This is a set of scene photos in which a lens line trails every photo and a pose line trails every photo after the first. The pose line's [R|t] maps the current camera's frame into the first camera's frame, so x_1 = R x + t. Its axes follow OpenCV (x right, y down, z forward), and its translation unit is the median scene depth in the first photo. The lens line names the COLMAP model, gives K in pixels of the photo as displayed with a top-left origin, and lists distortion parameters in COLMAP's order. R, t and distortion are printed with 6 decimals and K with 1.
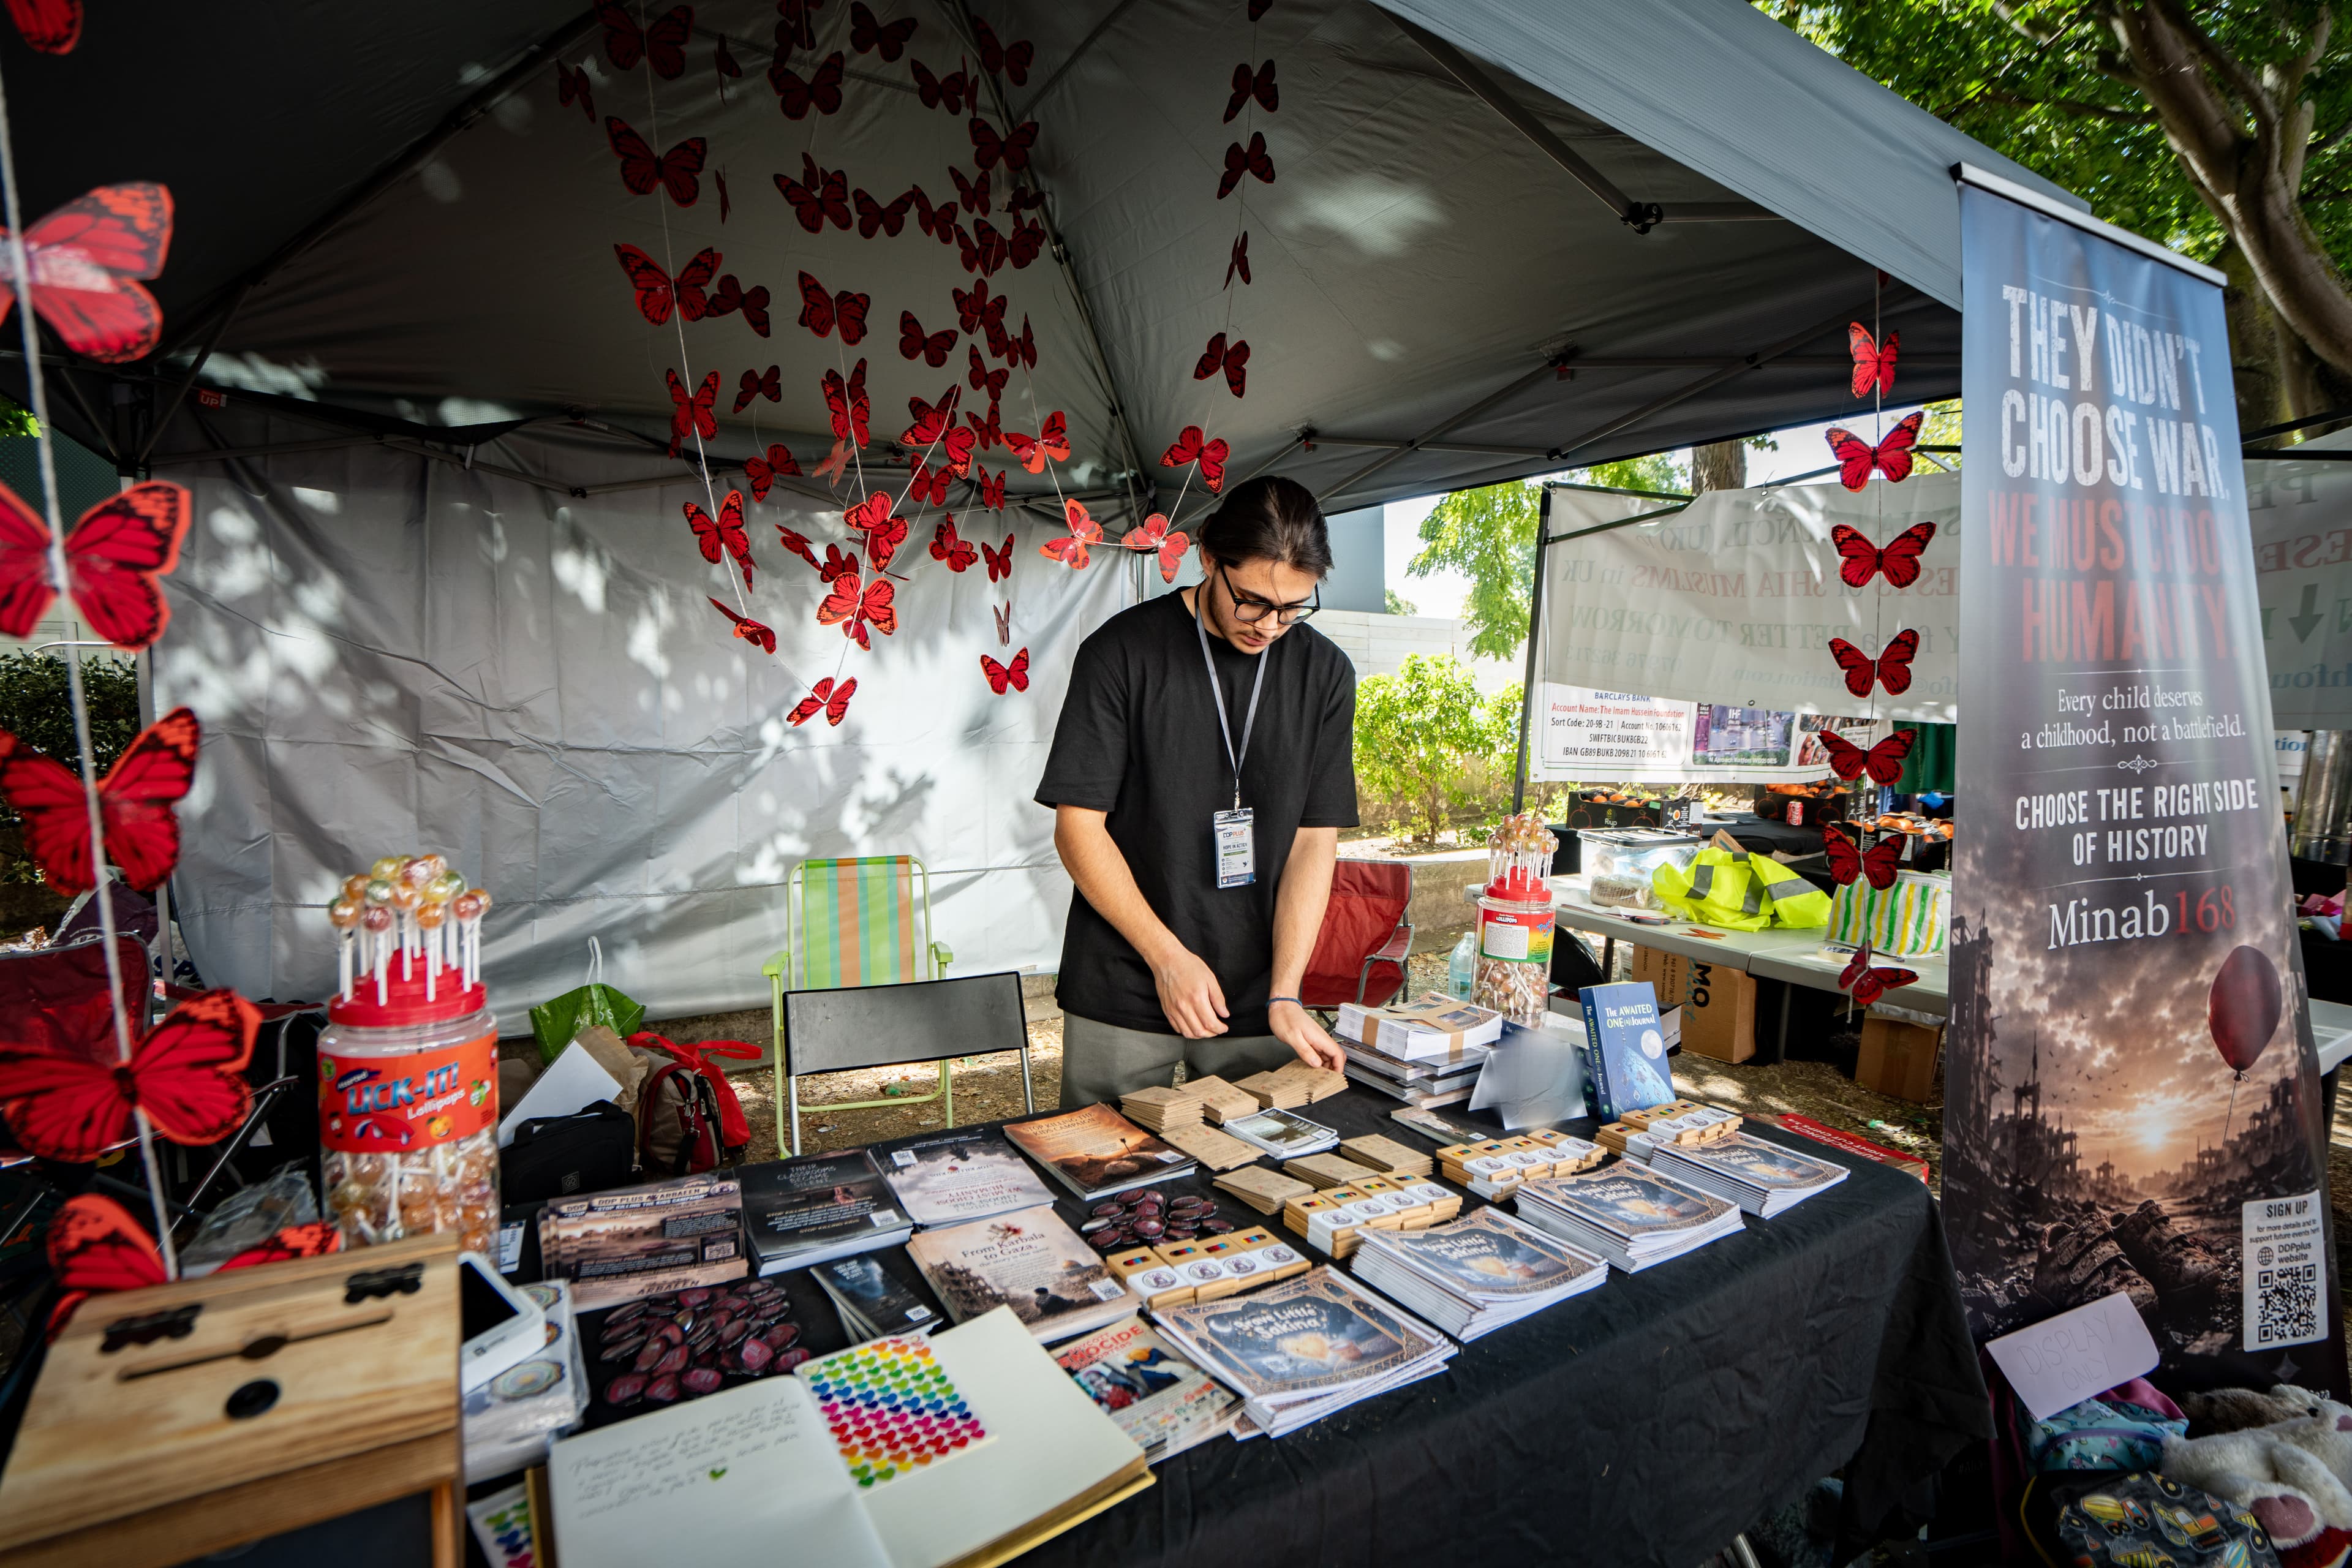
lens RADIAL K [[1074.2, 0, 1181.6], [0, 1074.2, 775.9], [0, 0, 1]] dist [-0.043789, 0.013194]
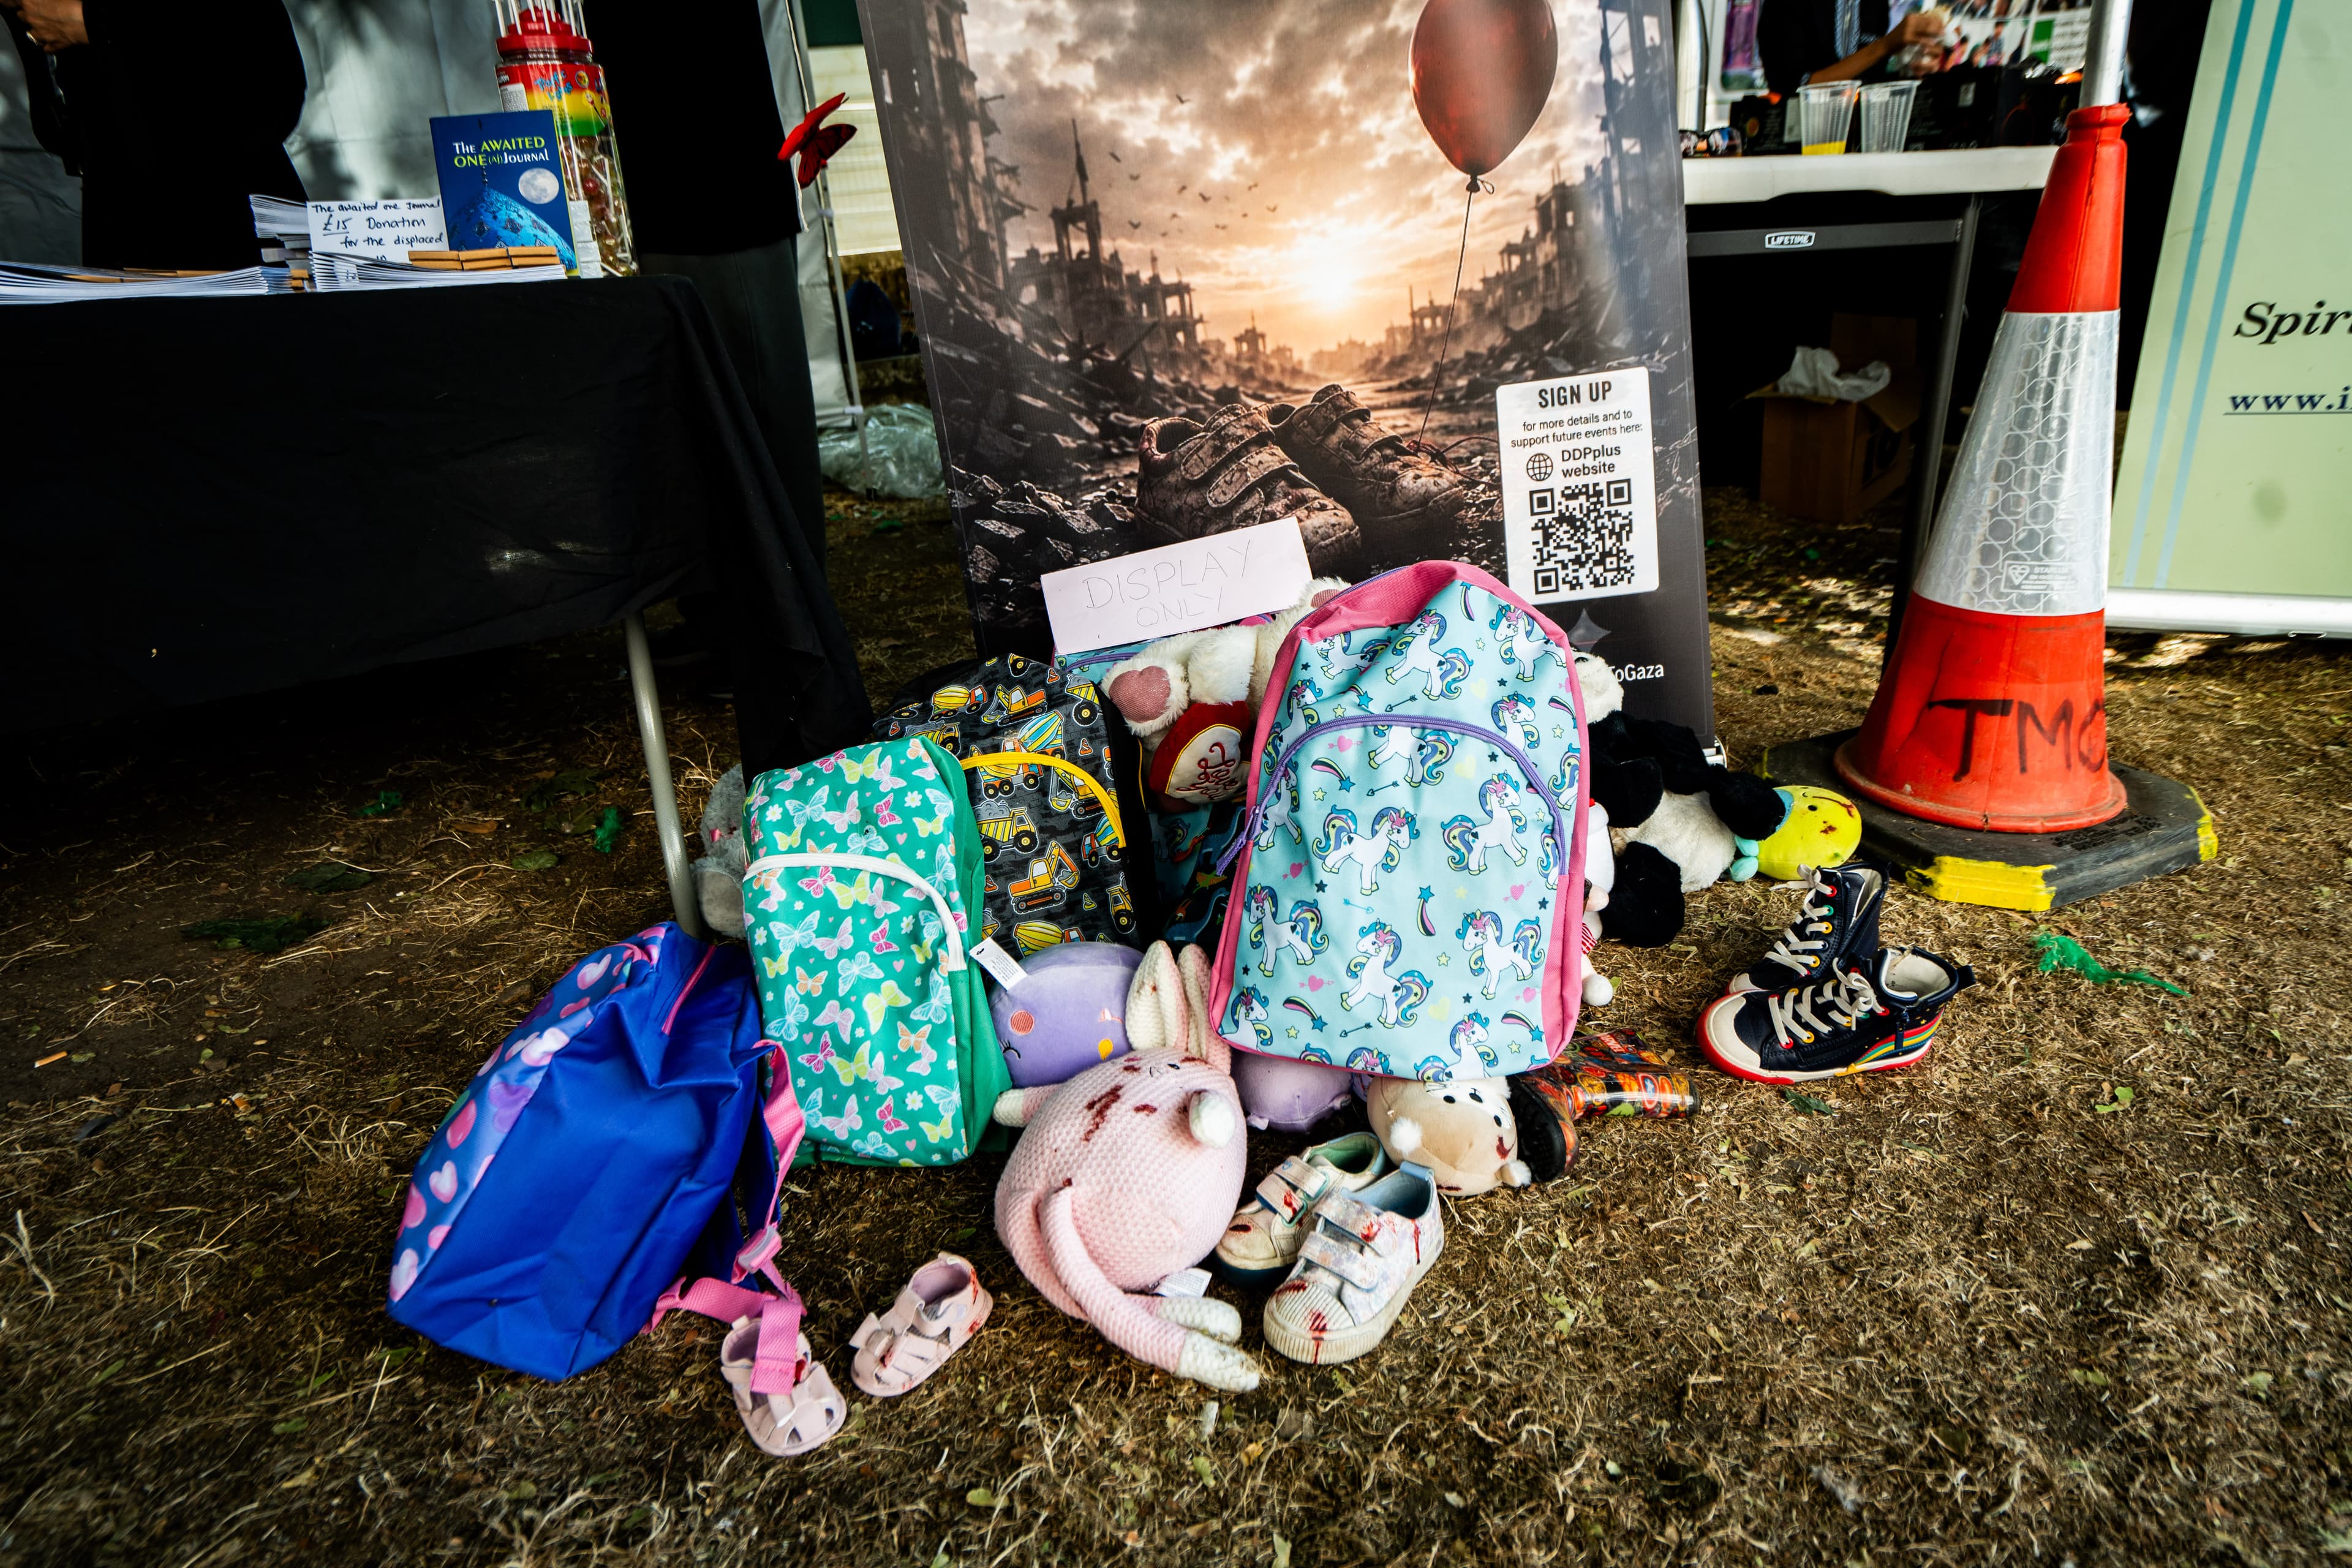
lens RADIAL K [[1369.9, 0, 1191.4], [0, 1369.9, 796.7], [0, 0, 1]] dist [-0.029502, 0.001348]
pose [[0.978778, -0.020410, -0.203905, 1.041642], [0.082471, 0.950123, 0.300773, 0.395530], [0.187596, -0.311206, 0.931643, 0.048115]]
